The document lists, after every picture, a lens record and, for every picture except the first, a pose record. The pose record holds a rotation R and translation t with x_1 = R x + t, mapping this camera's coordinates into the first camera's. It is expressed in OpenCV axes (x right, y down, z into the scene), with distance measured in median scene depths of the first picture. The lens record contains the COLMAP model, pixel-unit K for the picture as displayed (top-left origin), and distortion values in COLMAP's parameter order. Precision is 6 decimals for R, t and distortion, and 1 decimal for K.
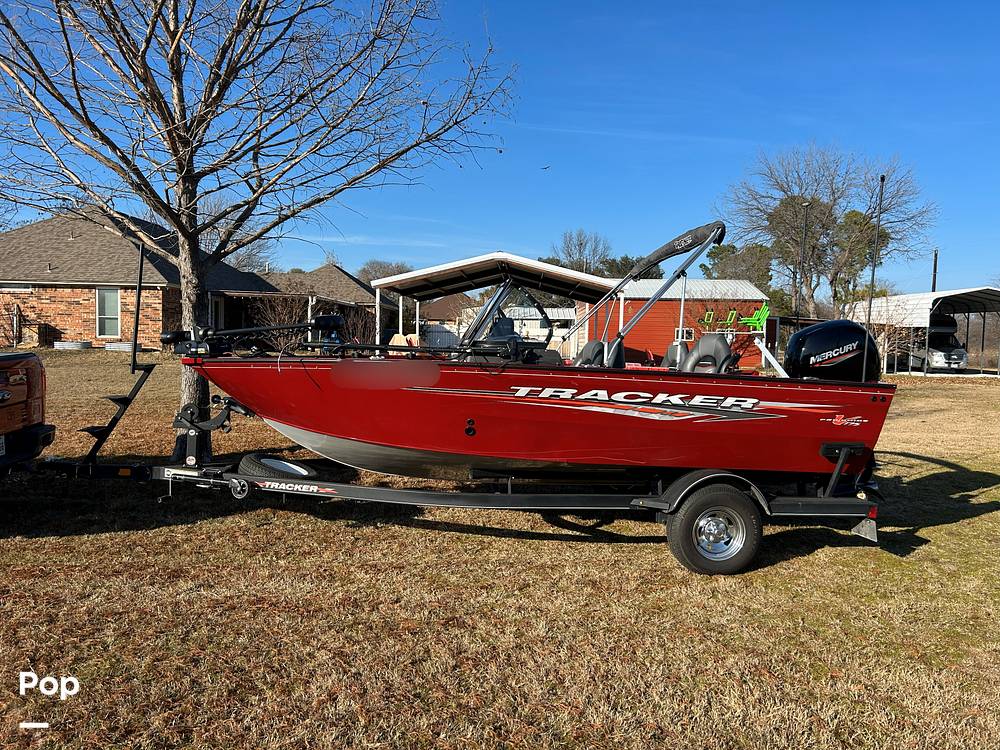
lens RADIAL K [[756.7, 0, 505.9], [0, 756.7, 375.4], [0, 0, 1]] dist [0.054287, -0.068255]
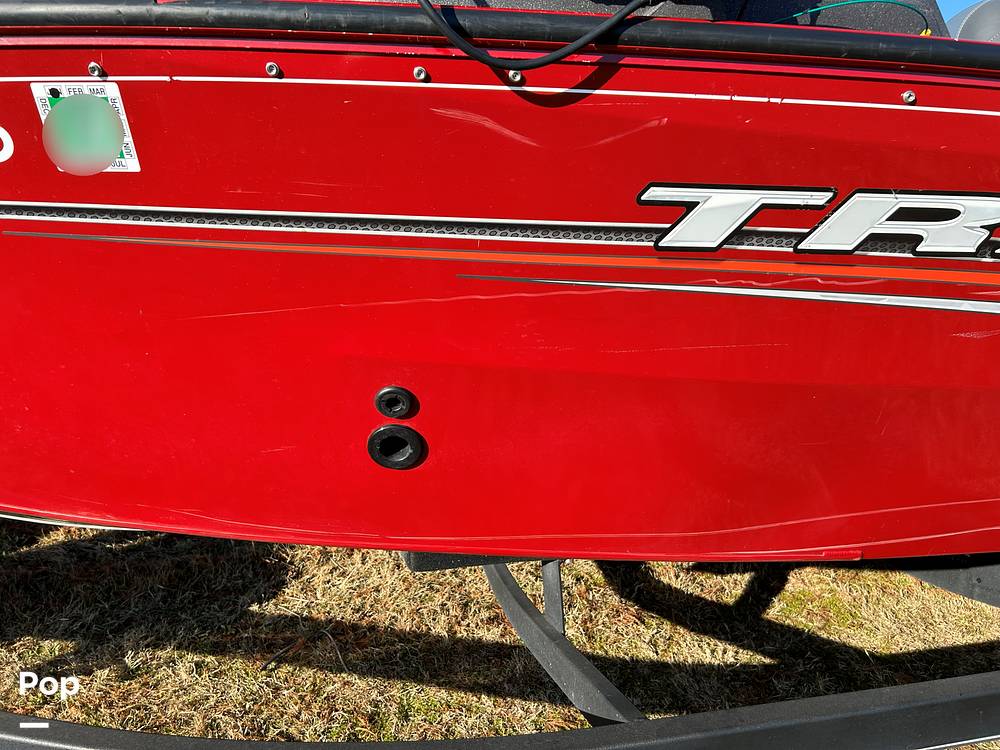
lens RADIAL K [[756.7, 0, 505.9], [0, 756.7, 375.4], [0, 0, 1]] dist [0.054287, -0.068255]
pose [[0.995958, -0.030142, 0.084617, -0.035568], [0.013880, 0.982345, 0.186562, 0.022880], [-0.088746, -0.184633, 0.978793, 0.811157]]
